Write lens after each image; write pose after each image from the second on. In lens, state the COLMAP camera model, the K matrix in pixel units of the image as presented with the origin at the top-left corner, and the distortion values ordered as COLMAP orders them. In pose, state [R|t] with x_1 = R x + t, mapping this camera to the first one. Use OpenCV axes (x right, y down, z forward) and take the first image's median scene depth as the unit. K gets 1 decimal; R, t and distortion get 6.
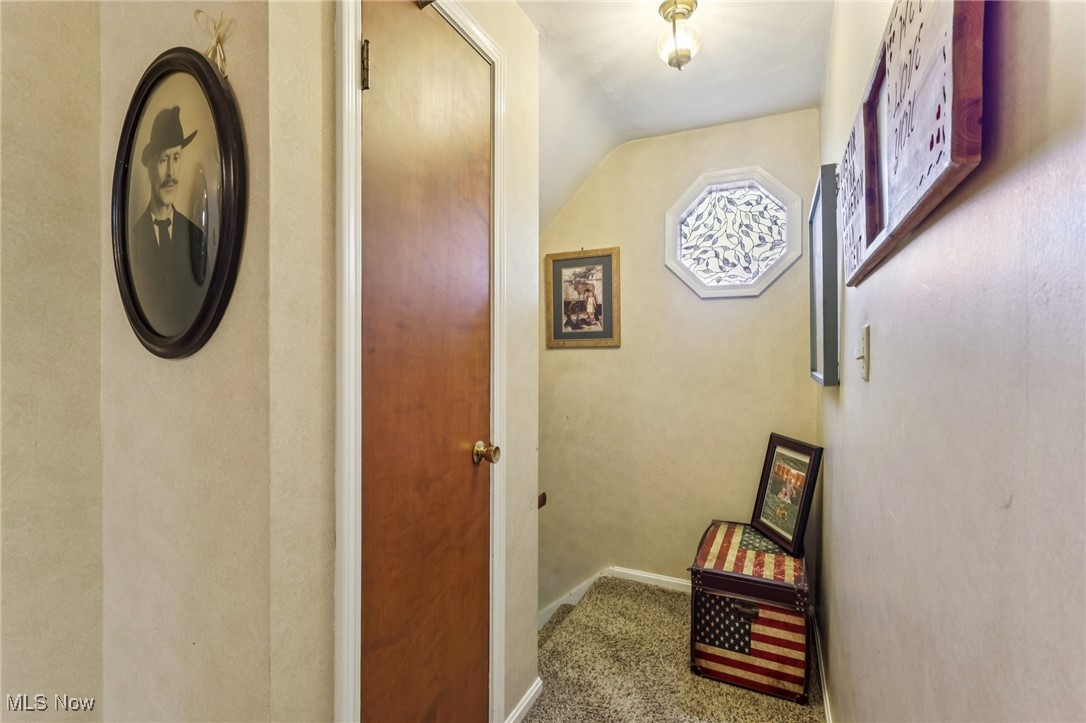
lens RADIAL K [[506.4, 0, 537.0], [0, 506.4, 359.7], [0, 0, 1]] dist [-0.001151, 0.000110]
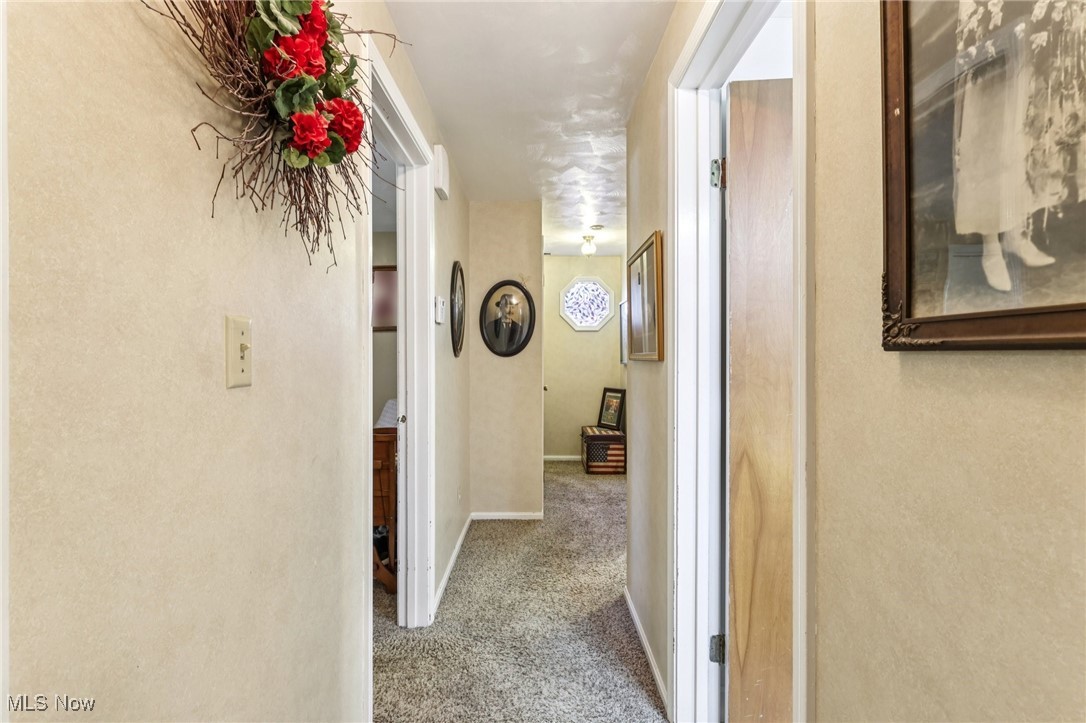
lens RADIAL K [[506.4, 0, 537.0], [0, 506.4, 359.7], [0, 0, 1]] dist [-0.001151, 0.000110]
pose [[0.903172, -0.006877, 0.429224, -0.947090], [0.008416, 0.999963, -0.001688, 0.013973], [-0.429196, 0.005137, 0.903197, -1.149188]]
